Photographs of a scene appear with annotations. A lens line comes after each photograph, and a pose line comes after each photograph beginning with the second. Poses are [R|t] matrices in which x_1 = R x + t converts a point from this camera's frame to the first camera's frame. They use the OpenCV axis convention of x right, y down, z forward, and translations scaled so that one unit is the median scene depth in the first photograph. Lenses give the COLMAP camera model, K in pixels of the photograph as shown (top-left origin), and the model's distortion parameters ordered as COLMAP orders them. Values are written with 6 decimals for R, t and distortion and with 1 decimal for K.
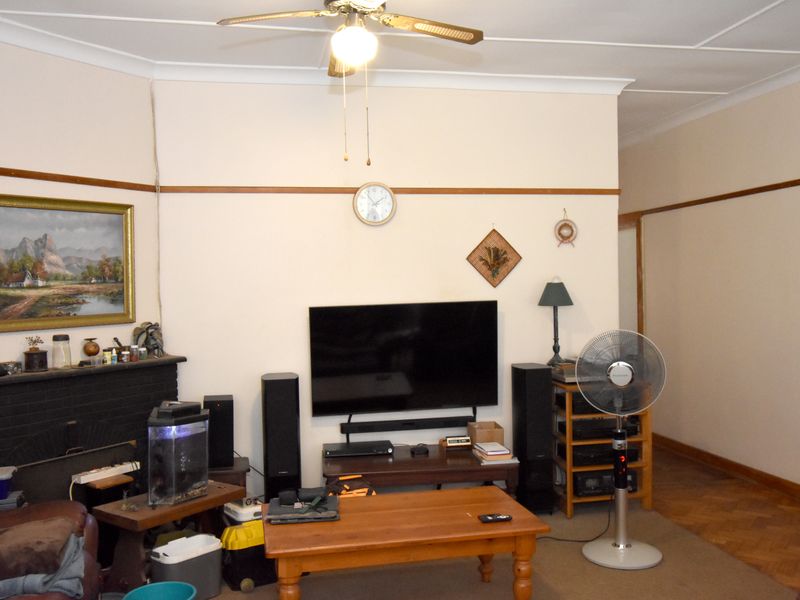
lens RADIAL K [[748.2, 0, 400.0], [0, 748.2, 300.0], [0, 0, 1]] dist [0.003126, -0.006531]
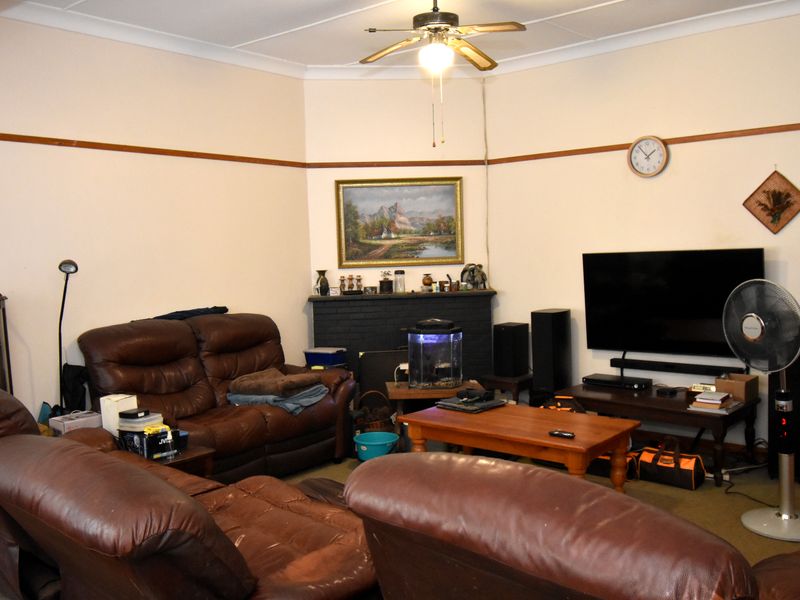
lens RADIAL K [[748.2, 0, 400.0], [0, 748.2, 300.0], [0, 0, 1]] dist [0.003126, -0.006531]
pose [[0.616828, 0.055889, -0.785111, 0.674410], [-0.002654, 0.997618, 0.068932, 0.002380], [0.787093, -0.040435, 0.615507, 0.070903]]
